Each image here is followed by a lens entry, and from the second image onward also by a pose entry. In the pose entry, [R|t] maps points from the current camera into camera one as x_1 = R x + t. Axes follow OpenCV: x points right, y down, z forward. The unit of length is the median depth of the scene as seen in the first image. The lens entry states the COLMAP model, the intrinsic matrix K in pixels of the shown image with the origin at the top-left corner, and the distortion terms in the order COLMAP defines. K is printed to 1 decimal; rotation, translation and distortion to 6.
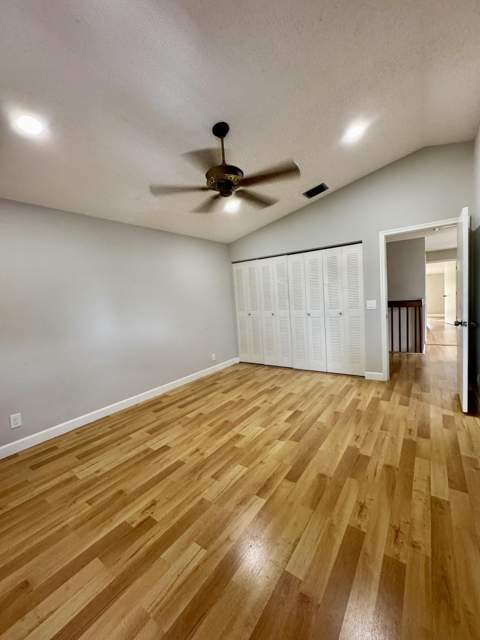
lens RADIAL K [[257.2, 0, 240.0], [0, 257.2, 320.0], [0, 0, 1]] dist [-0.001294, 0.000427]
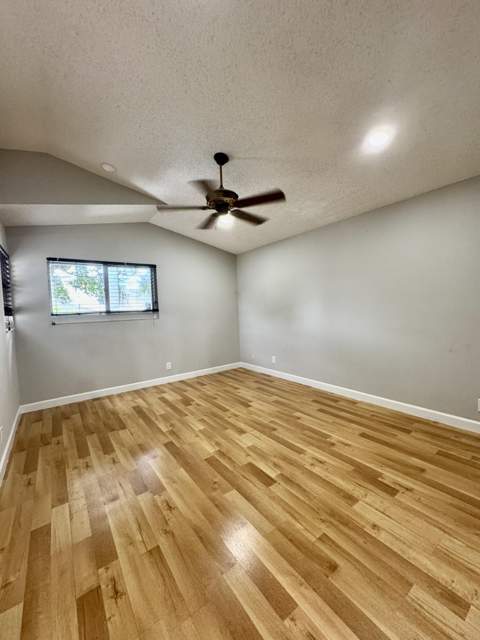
lens RADIAL K [[257.2, 0, 240.0], [0, 257.2, 320.0], [0, 0, 1]] dist [-0.001294, 0.000427]
pose [[-0.302130, 0.125839, -0.944924, 0.949812], [-0.024135, 0.989921, 0.139548, -0.156803], [0.952961, 0.064968, -0.296048, 1.283943]]
